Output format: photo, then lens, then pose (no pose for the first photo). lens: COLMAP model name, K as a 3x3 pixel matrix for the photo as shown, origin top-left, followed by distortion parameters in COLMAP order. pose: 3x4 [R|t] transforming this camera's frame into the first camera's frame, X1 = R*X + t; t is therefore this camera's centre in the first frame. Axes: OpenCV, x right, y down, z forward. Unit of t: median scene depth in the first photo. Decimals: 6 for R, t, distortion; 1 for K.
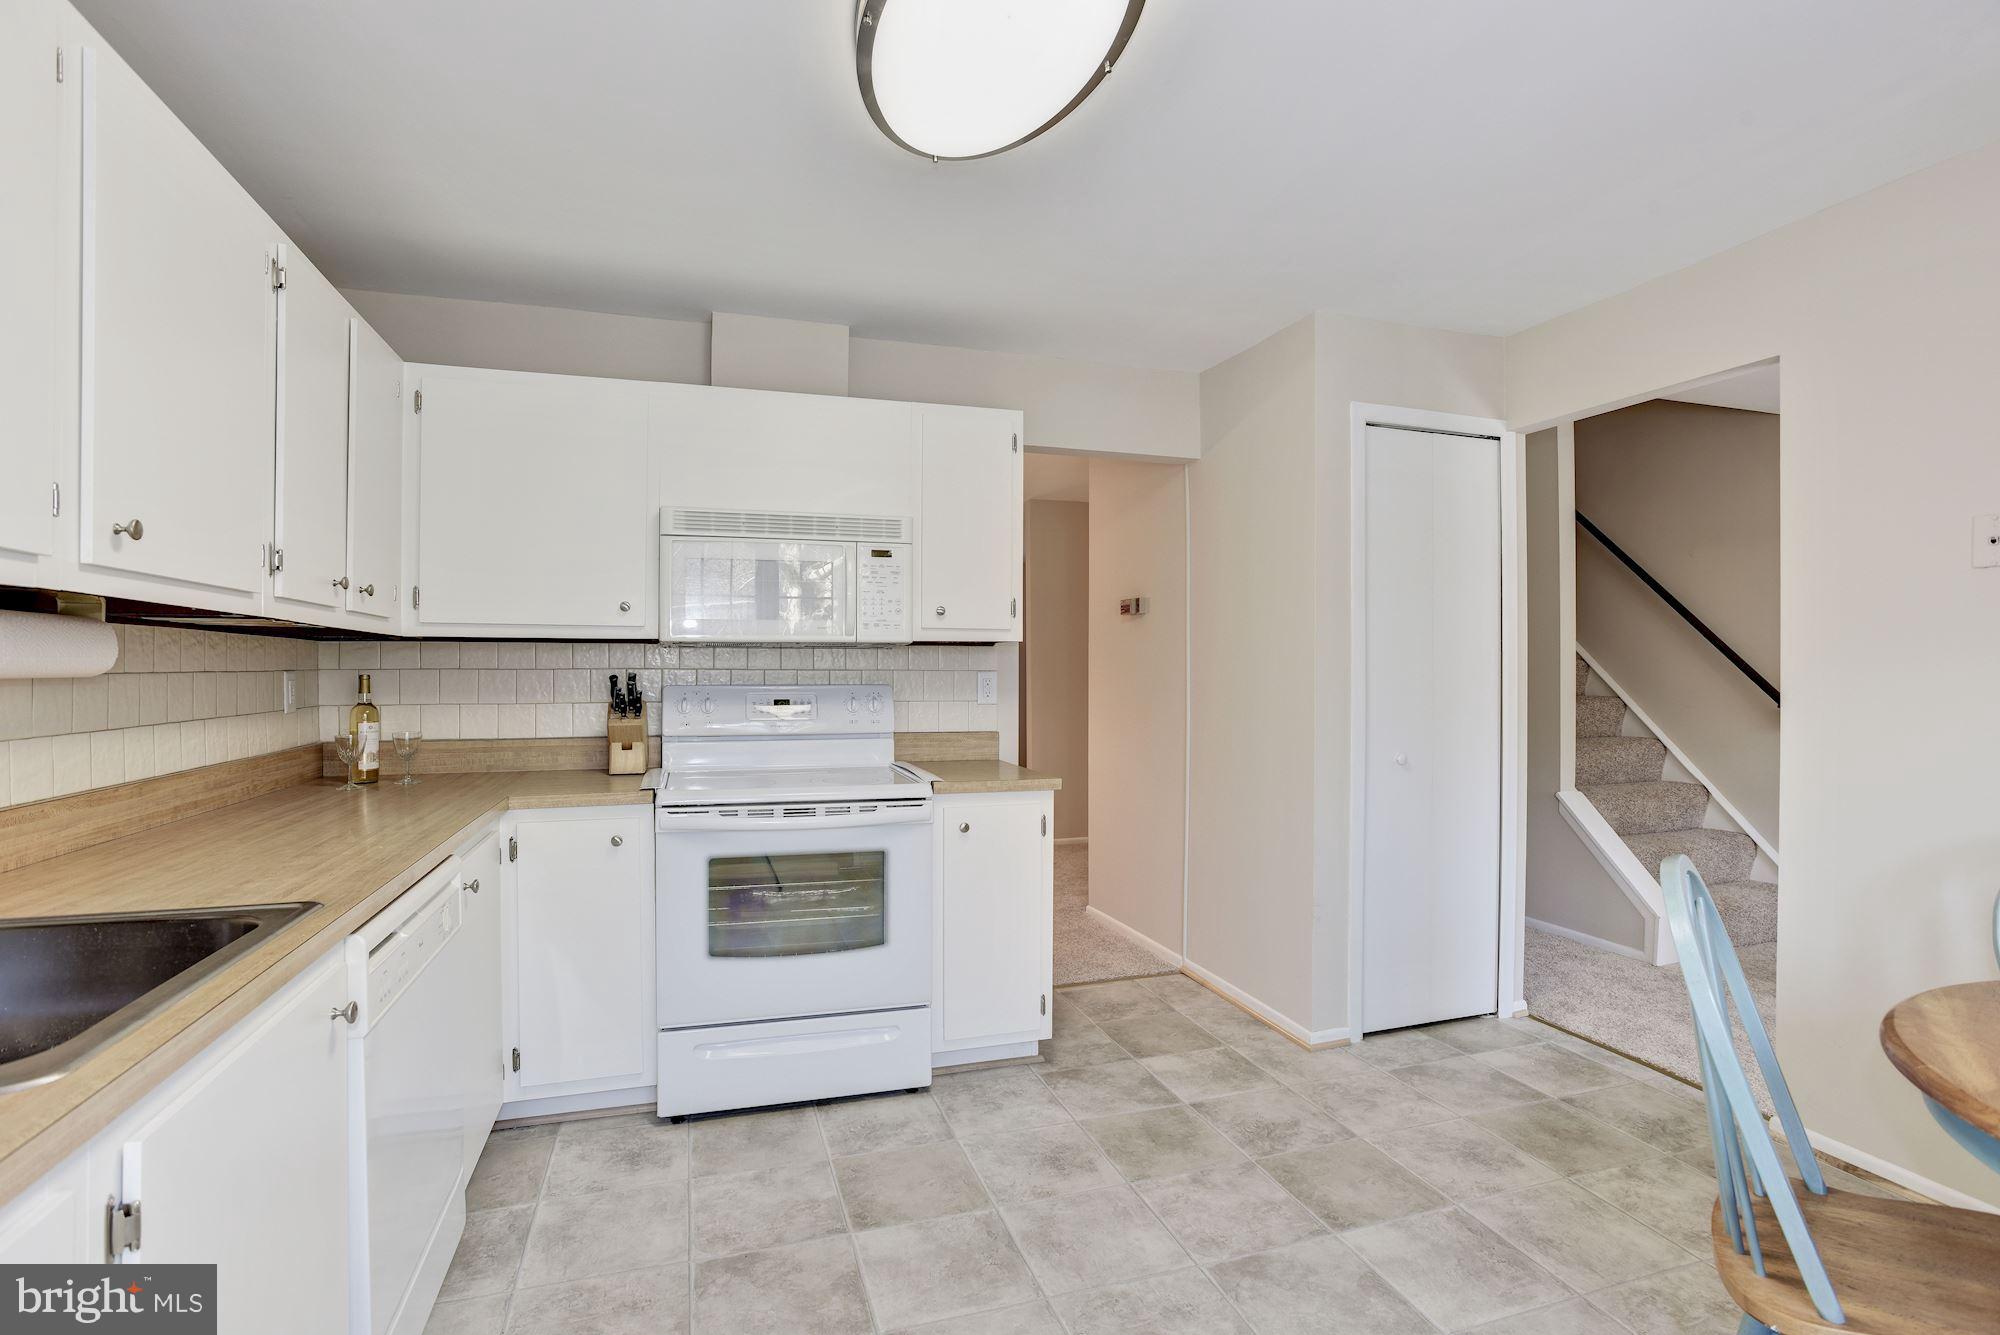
lens RADIAL K [[970.9, 0, 1000.0], [0, 970.9, 667.5], [0, 0, 1]] dist [-0.049838, 0.025896]
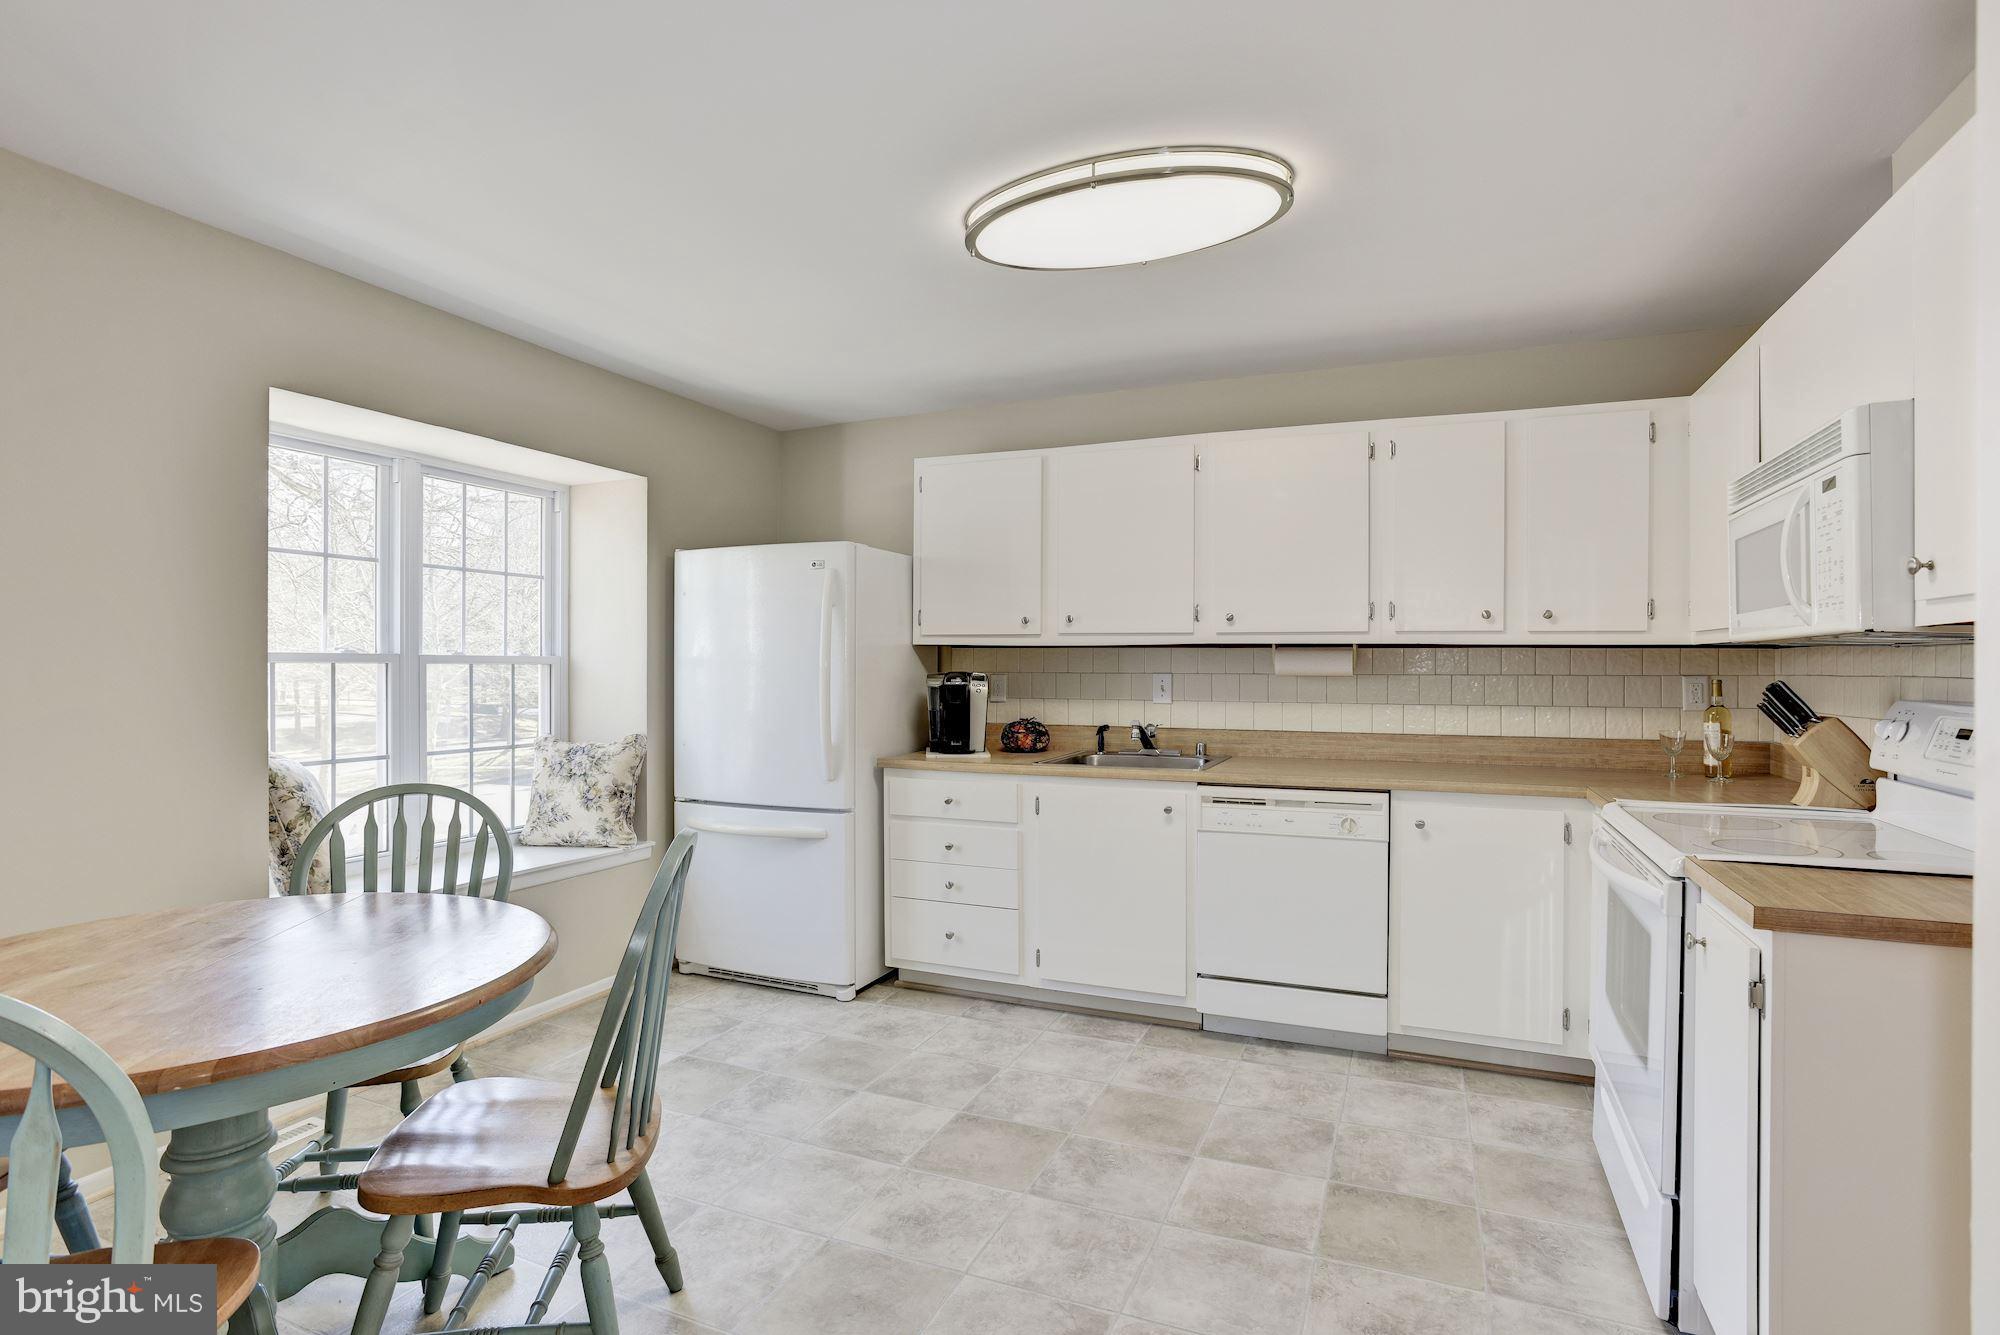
lens RADIAL K [[973.9, 0, 1009.3], [0, 973.9, 647.2], [0, 0, 1]] dist [-0.044669, 0.000741]
pose [[-0.662280, -0.020596, -0.748973, 1.072464], [0.002160, 0.999565, -0.029398, 0.000399], [0.749254, -0.021088, -0.661947, 1.591069]]
